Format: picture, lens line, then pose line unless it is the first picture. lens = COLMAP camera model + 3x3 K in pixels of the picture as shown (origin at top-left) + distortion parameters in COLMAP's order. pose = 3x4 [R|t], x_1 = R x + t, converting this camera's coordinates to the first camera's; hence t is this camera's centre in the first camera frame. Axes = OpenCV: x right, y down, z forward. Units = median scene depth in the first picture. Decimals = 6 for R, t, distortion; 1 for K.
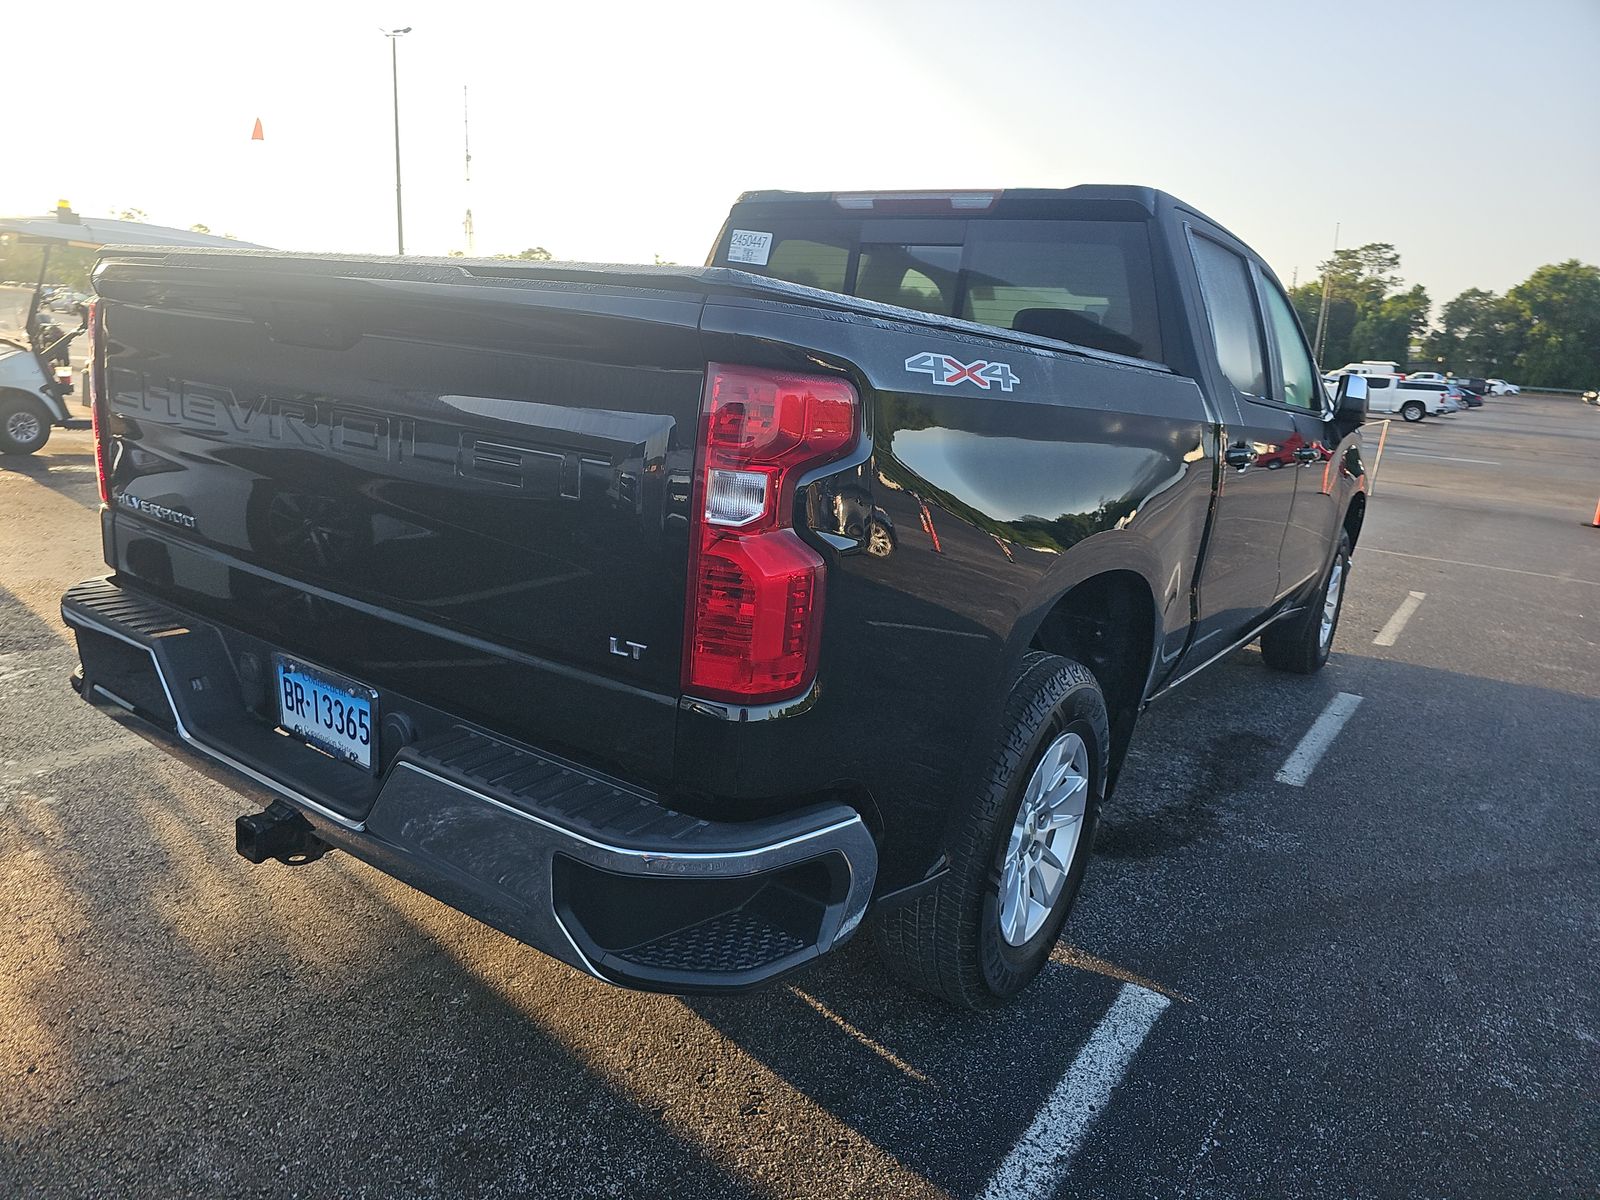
lens RADIAL K [[1029.3, 0, 794.6], [0, 1029.3, 604.3], [0, 0, 1]] dist [0.024711, -0.022493]
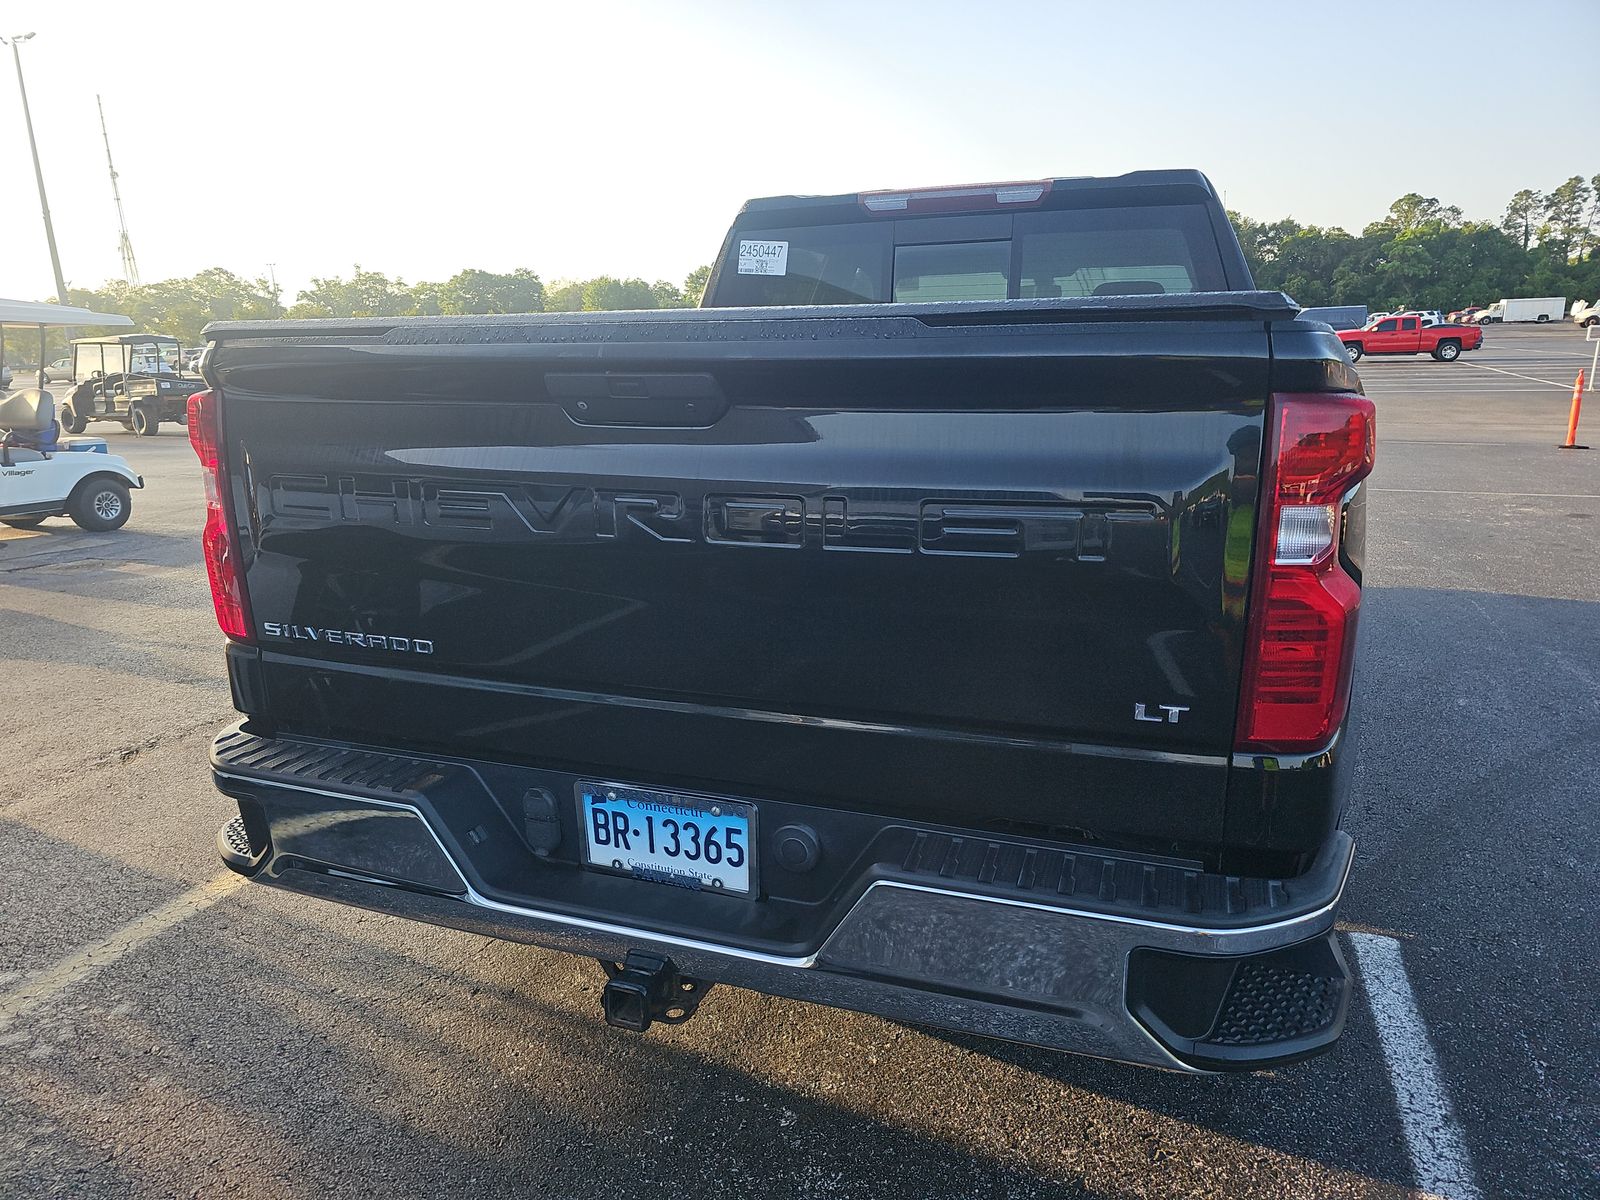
lens RADIAL K [[1029.3, 0, 801.7], [0, 1029.3, 600.6], [0, 0, 1]] dist [0.024711, -0.022493]
pose [[0.962127, -0.153712, 0.225132, -0.436049], [0.152233, 0.988053, 0.024021, -0.082504], [-0.226134, 0.011161, 0.974032, 0.112735]]
